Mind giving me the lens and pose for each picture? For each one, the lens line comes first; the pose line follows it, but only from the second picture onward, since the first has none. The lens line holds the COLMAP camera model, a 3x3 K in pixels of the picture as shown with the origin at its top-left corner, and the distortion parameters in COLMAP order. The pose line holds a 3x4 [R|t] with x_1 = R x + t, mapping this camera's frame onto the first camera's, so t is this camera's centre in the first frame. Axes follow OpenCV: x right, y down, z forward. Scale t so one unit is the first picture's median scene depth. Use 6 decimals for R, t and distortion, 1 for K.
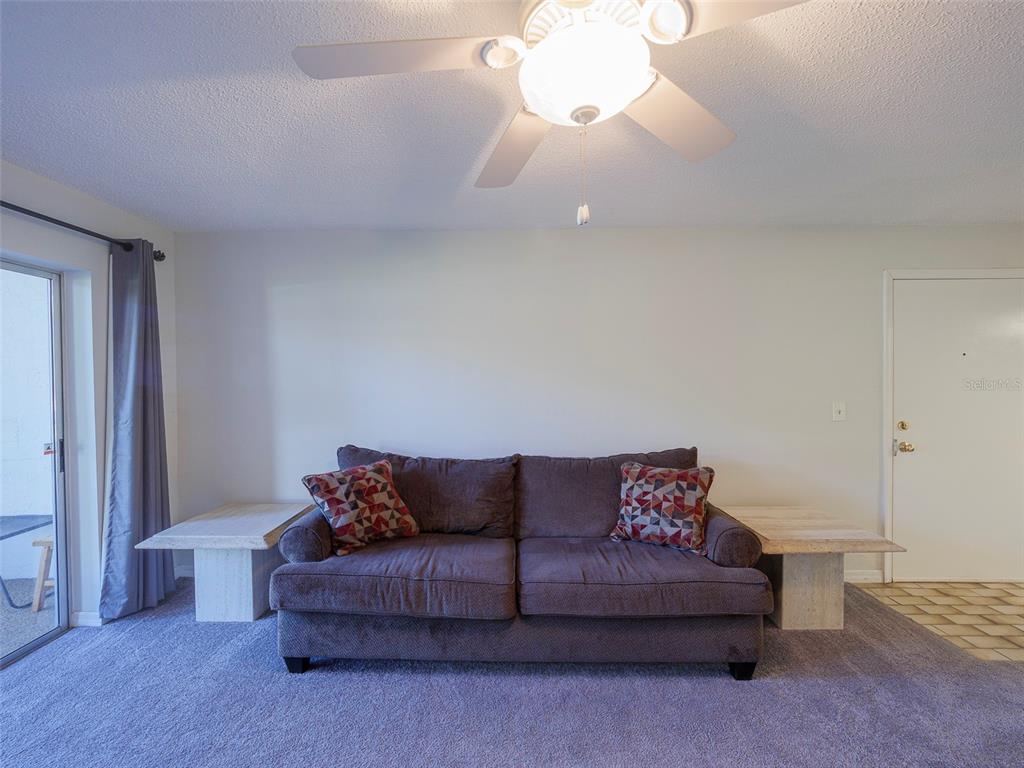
lens RADIAL K [[441.3, 0, 506.5], [0, 441.3, 382.5], [0, 0, 1]] dist [0.000683, -0.000613]
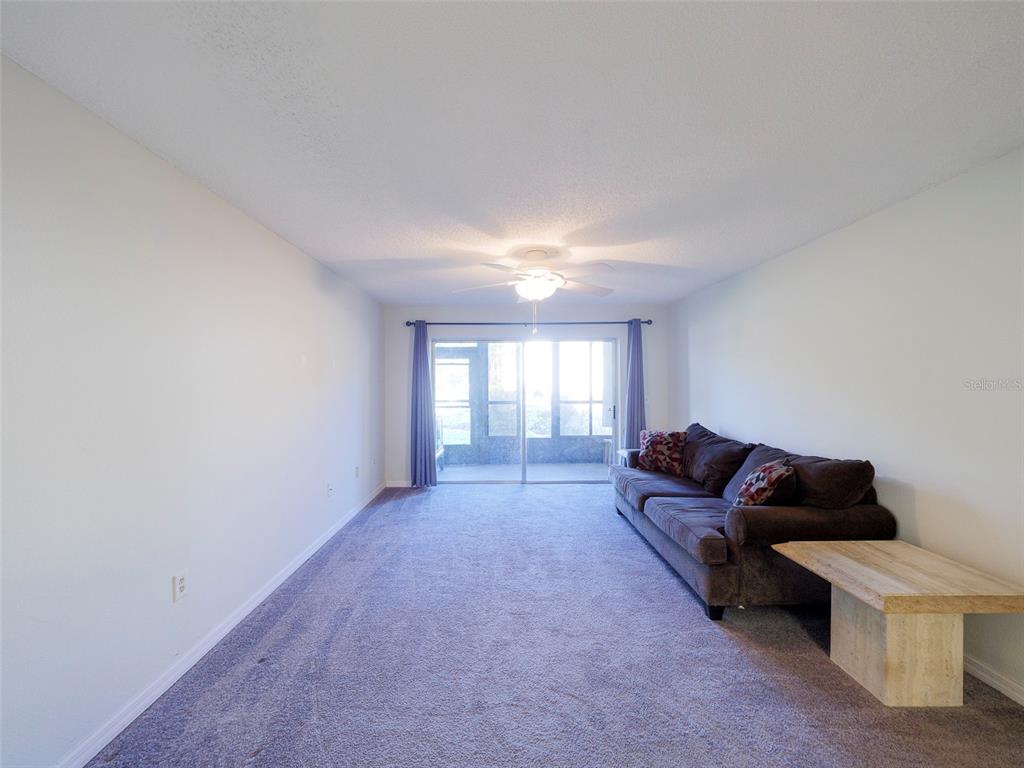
lens RADIAL K [[409.2, 0, 504.8], [0, 409.2, 376.0], [0, 0, 1]] dist [-0.008994, -0.000617]
pose [[0.058797, -0.012513, -0.998192, 1.342515], [-0.010934, 0.999853, -0.013178, 0.000030], [0.998210, 0.011689, 0.058651, 0.269089]]
